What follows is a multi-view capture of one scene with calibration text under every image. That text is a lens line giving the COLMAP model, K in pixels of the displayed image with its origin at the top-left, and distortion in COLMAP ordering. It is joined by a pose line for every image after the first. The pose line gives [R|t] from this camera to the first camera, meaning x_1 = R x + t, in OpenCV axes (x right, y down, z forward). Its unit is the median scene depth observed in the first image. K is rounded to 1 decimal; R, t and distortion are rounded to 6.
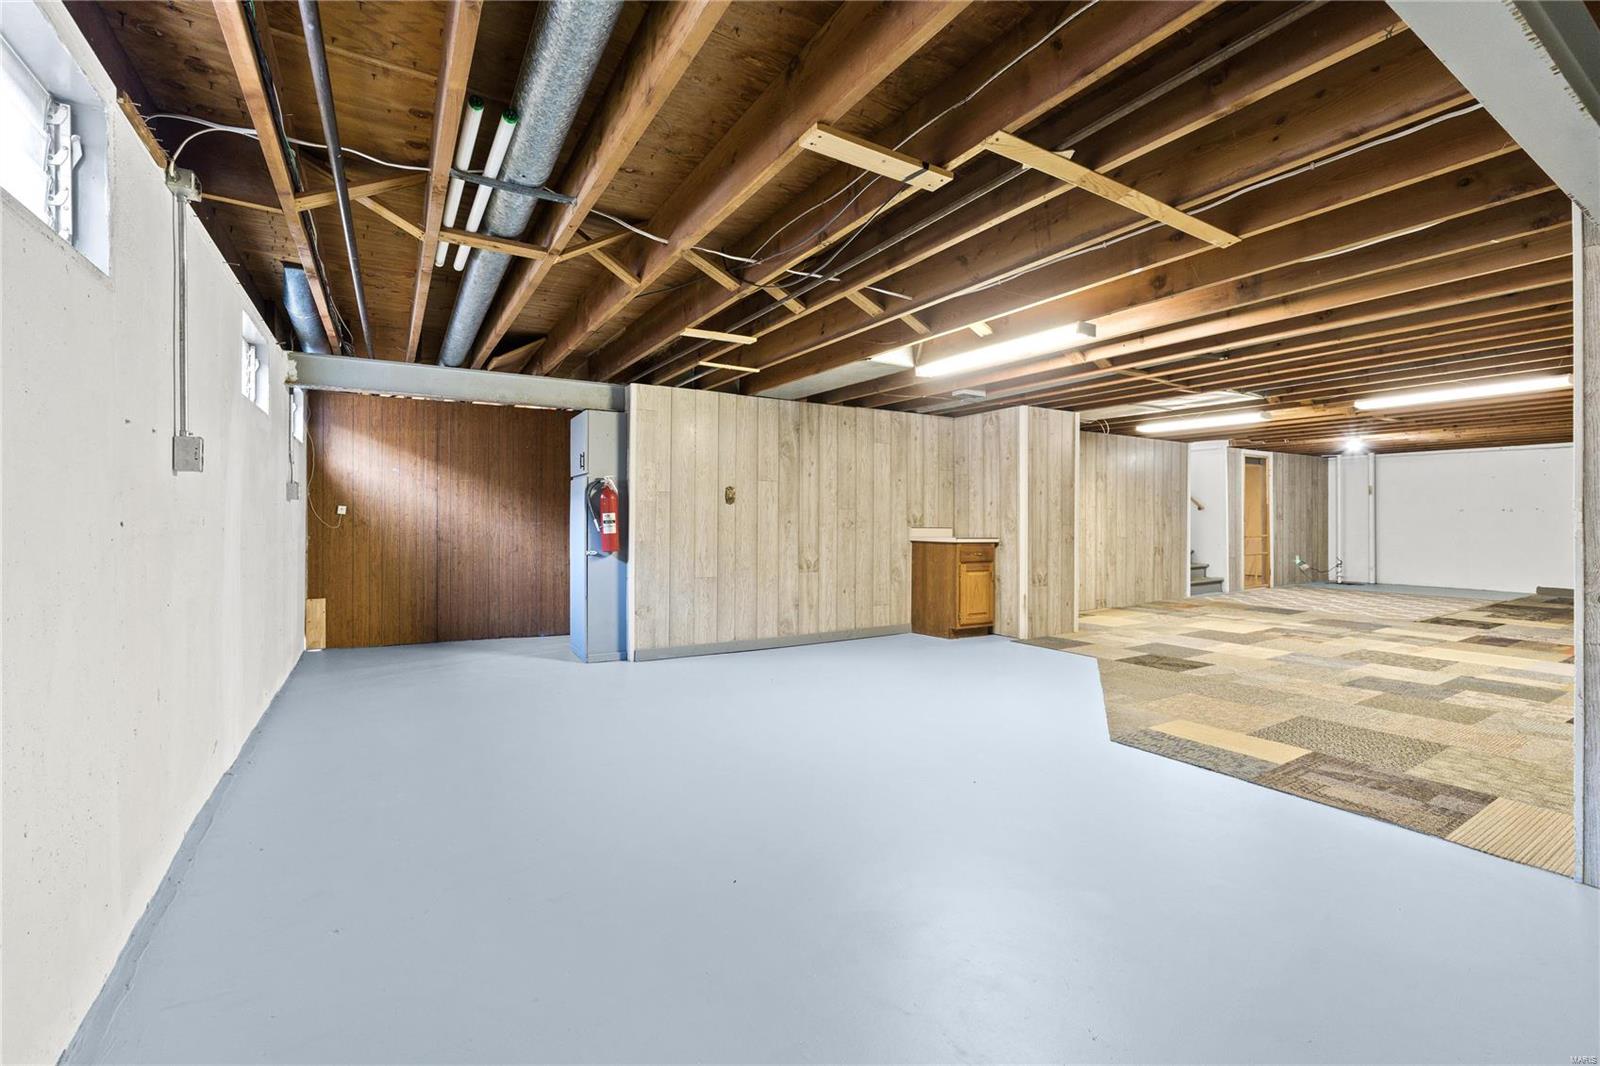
lens RADIAL K [[675.4, 0, 806.2], [0, 675.4, 518.1], [0, 0, 1]] dist [-0.007957, 0.000011]
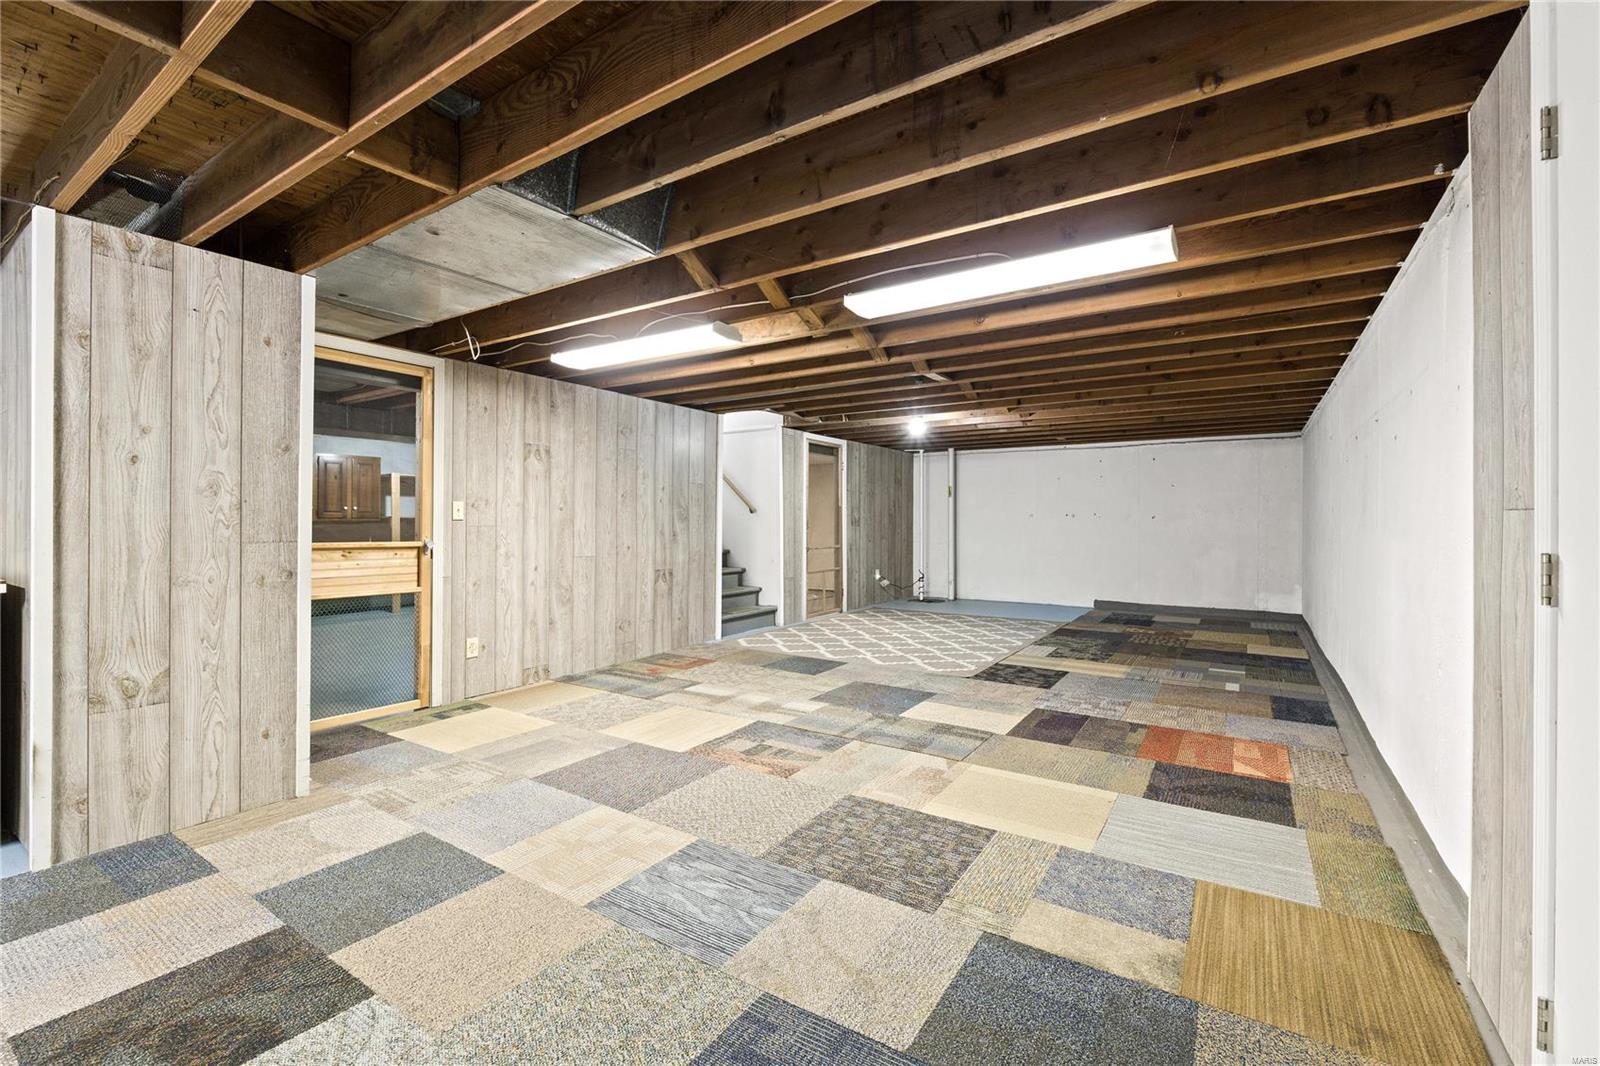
lens RADIAL K [[675.4, 0, 806.2], [0, 675.4, 518.1], [0, 0, 1]] dist [-0.007957, 0.000011]
pose [[0.906154, 0.004353, 0.422926, 0.372992], [-0.001949, 0.999979, -0.006116, -0.002186], [-0.422944, 0.004718, 0.906144, 0.356755]]
